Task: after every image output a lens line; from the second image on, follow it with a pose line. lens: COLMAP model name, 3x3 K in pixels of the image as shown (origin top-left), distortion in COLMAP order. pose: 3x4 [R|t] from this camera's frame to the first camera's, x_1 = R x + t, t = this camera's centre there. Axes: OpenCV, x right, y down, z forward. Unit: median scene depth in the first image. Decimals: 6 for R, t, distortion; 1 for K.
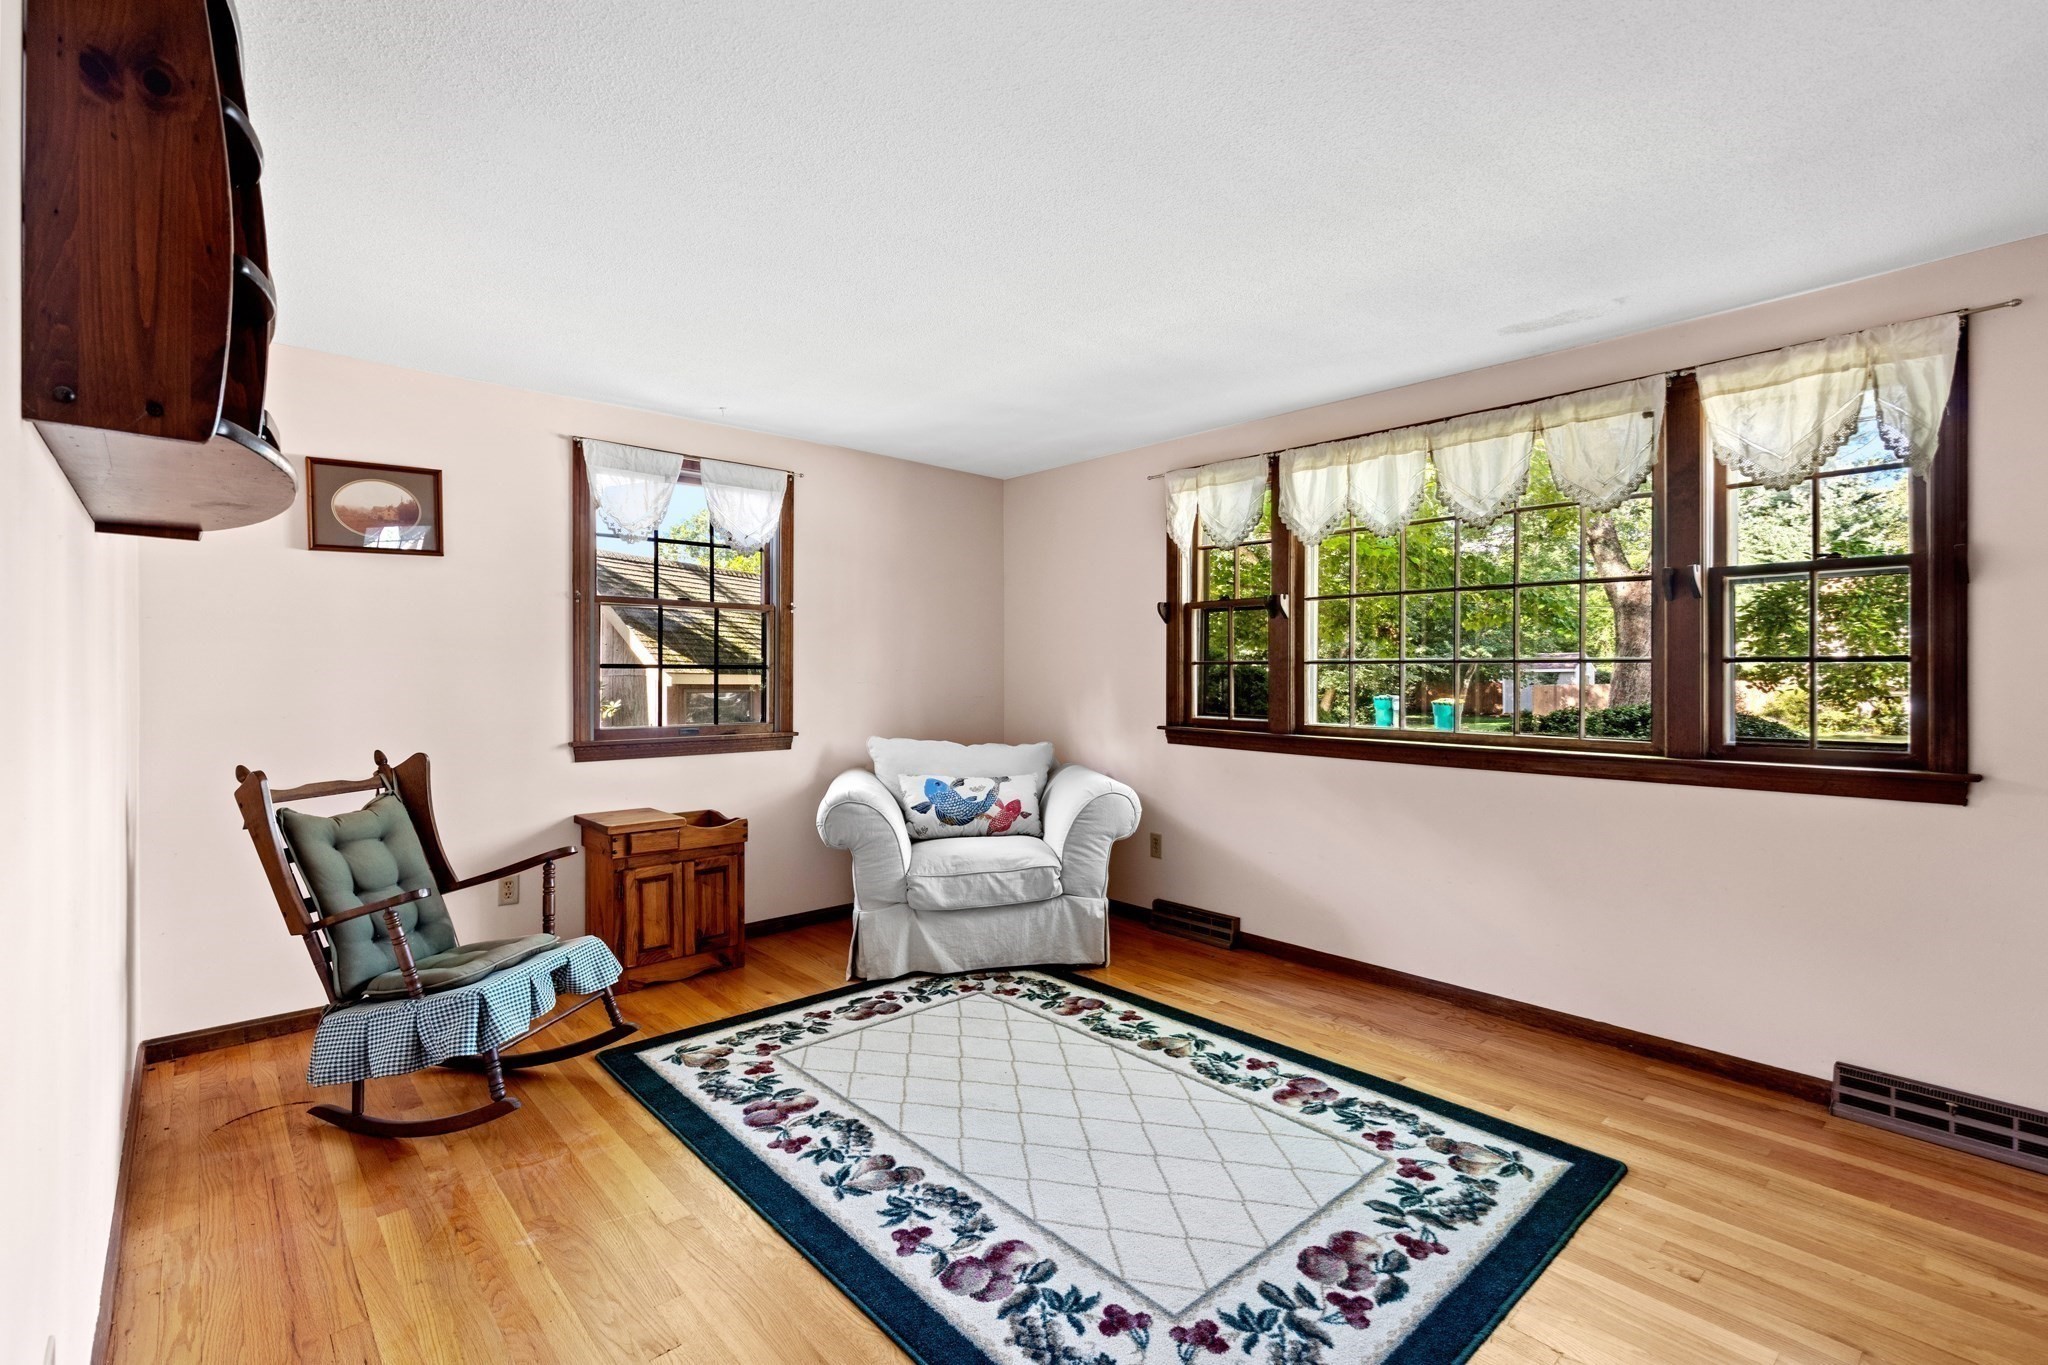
lens RADIAL K [[921.4, 0, 1024.8], [0, 921.4, 674.3], [0, 0, 1]] dist [-0.001036, 0.000126]
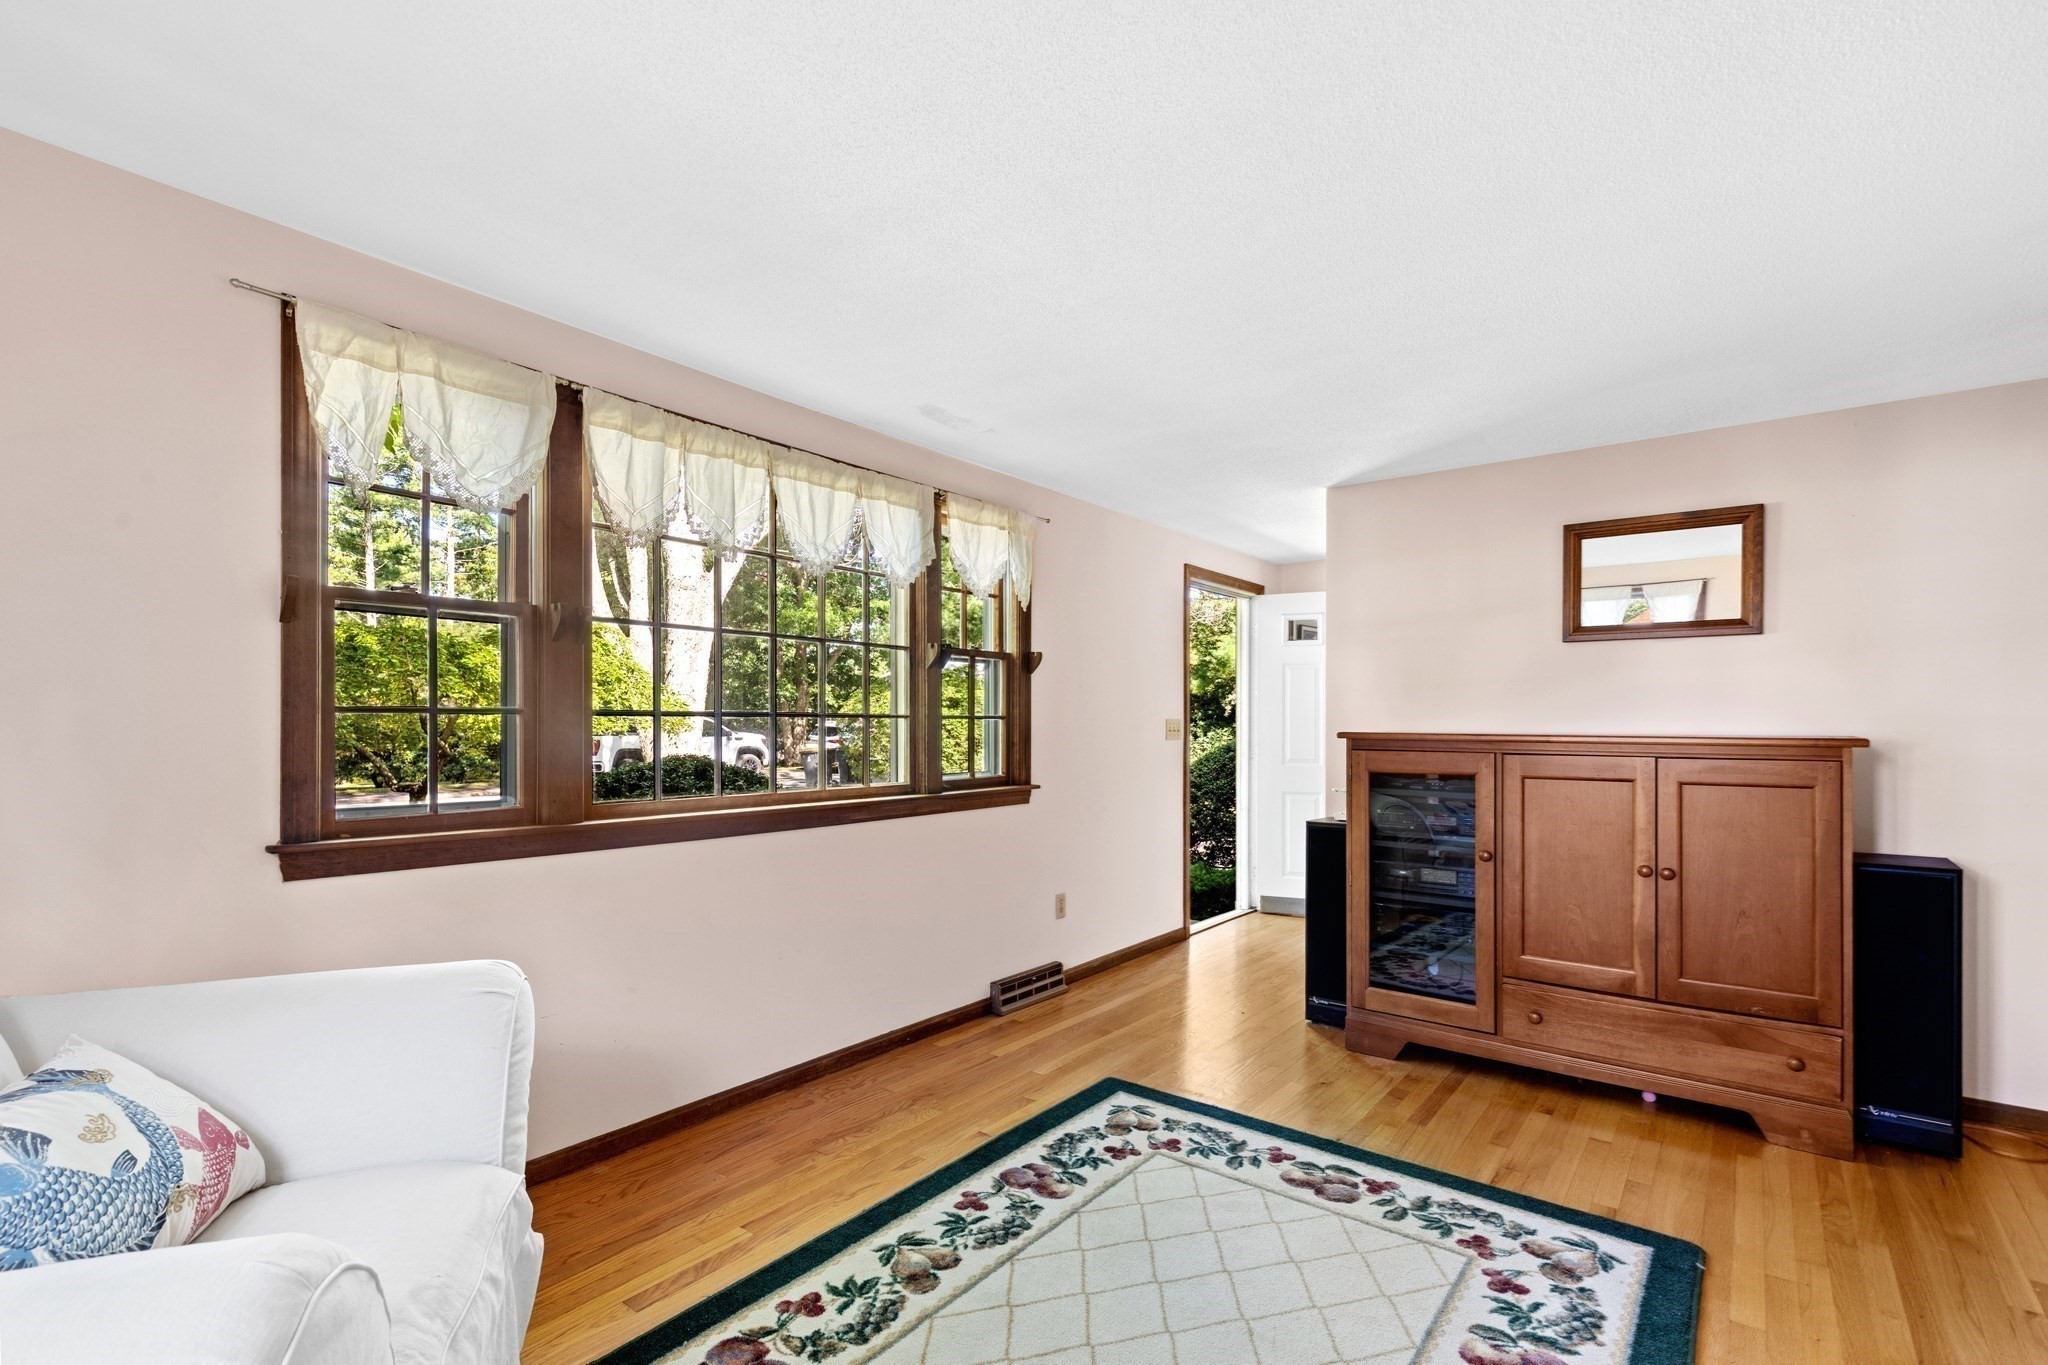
lens RADIAL K [[921.4, 0, 1045.3], [0, 921.4, 724.4], [0, 0, 1]] dist [-0.001036, 0.000126]
pose [[-0.185073, -0.004396, 0.982715, -0.607556], [-0.001098, 0.999990, 0.004267, -0.010746], [-0.982724, -0.000289, -0.185076, 1.160423]]
